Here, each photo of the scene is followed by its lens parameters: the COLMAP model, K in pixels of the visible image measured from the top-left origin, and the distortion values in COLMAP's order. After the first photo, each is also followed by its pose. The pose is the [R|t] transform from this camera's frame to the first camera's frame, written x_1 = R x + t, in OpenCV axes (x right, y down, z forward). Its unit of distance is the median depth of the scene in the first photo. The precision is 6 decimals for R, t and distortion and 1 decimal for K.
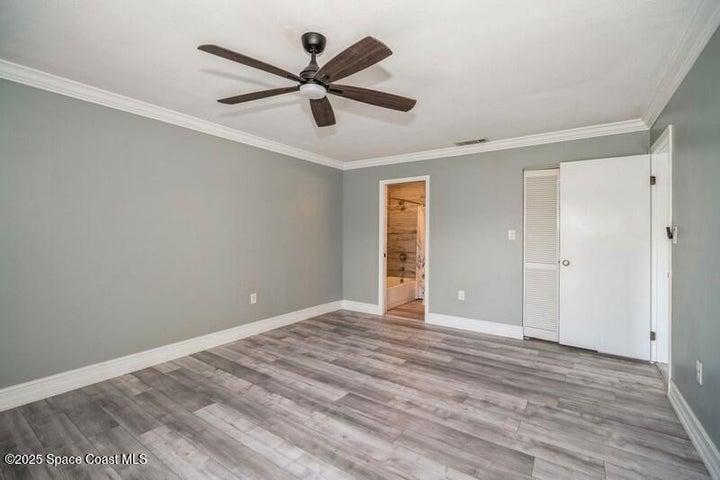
lens RADIAL K [[320.9, 0, 360.0], [0, 320.9, 240.0], [0, 0, 1]] dist [-0.004398, -0.000625]
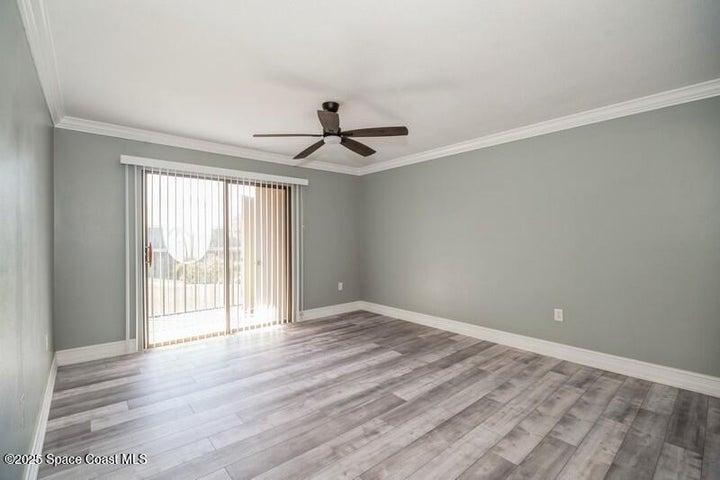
lens RADIAL K [[320.9, 0, 360.0], [0, 320.9, 240.0], [0, 0, 1]] dist [-0.004398, -0.000625]
pose [[-0.259847, -0.000780, -0.965650, 0.823170], [-0.010599, 0.999942, 0.002045, -0.010152], [0.965592, 0.010766, -0.259840, 0.971026]]
